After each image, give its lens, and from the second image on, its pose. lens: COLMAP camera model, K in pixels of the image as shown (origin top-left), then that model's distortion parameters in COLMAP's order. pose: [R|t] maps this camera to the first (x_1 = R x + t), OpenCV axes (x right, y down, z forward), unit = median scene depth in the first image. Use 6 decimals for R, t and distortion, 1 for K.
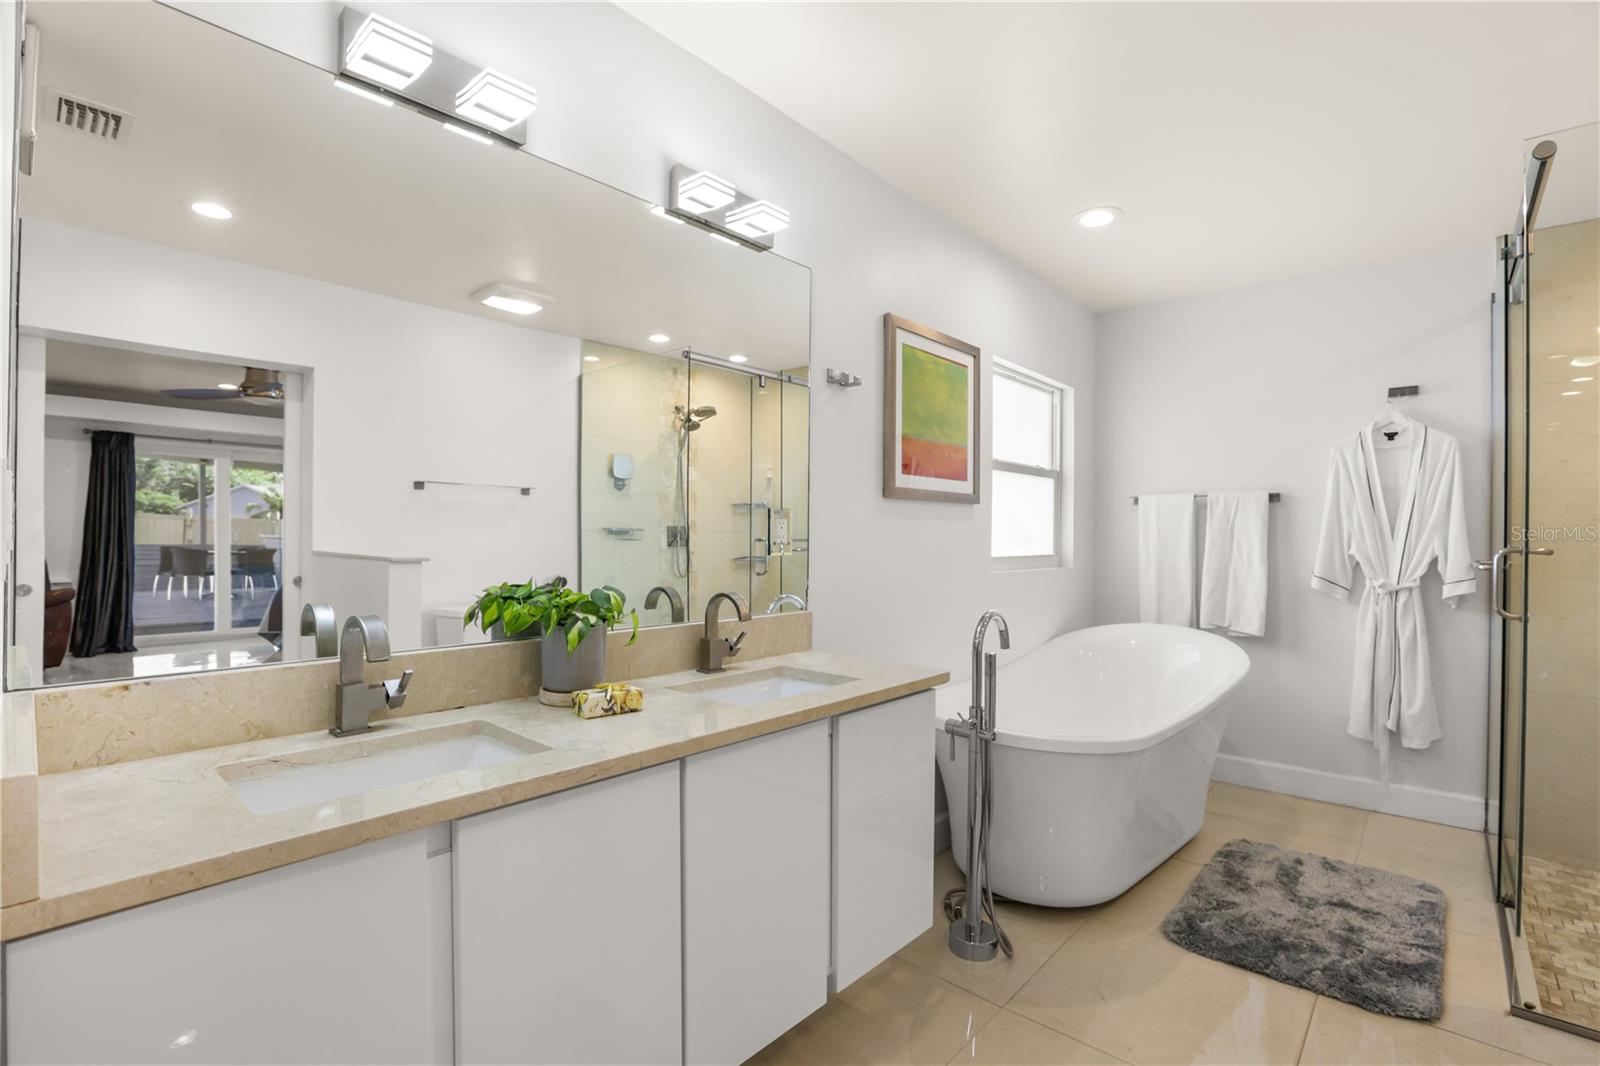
lens RADIAL K [[715.2, 0, 799.2], [0, 715.2, 544.1], [0, 0, 1]] dist [-0.018117, -0.000166]
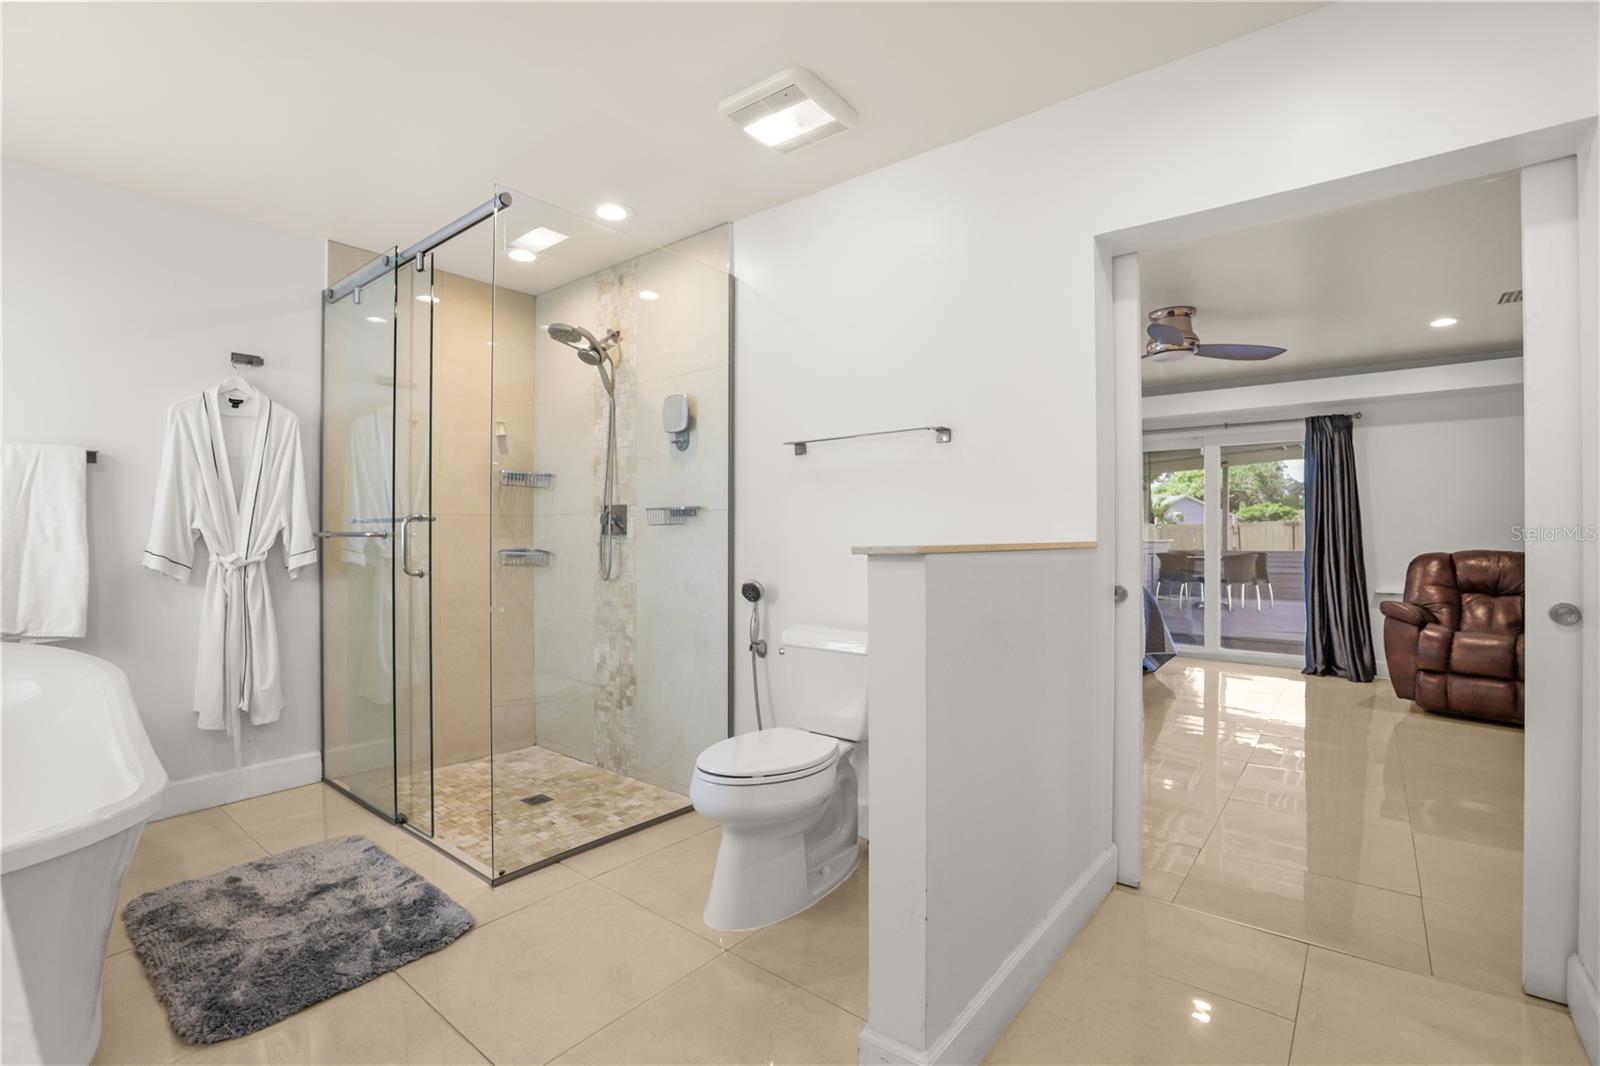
lens RADIAL K [[722.8, 0, 796.4], [0, 722.8, 541.8], [0, 0, 1]] dist [-0.058477, 0.017702]
pose [[-0.063577, -0.014444, 0.997872, -0.158582], [0.010335, 0.999832, 0.015131, 0.027935], [-0.997923, 0.011275, -0.063417, 0.323805]]
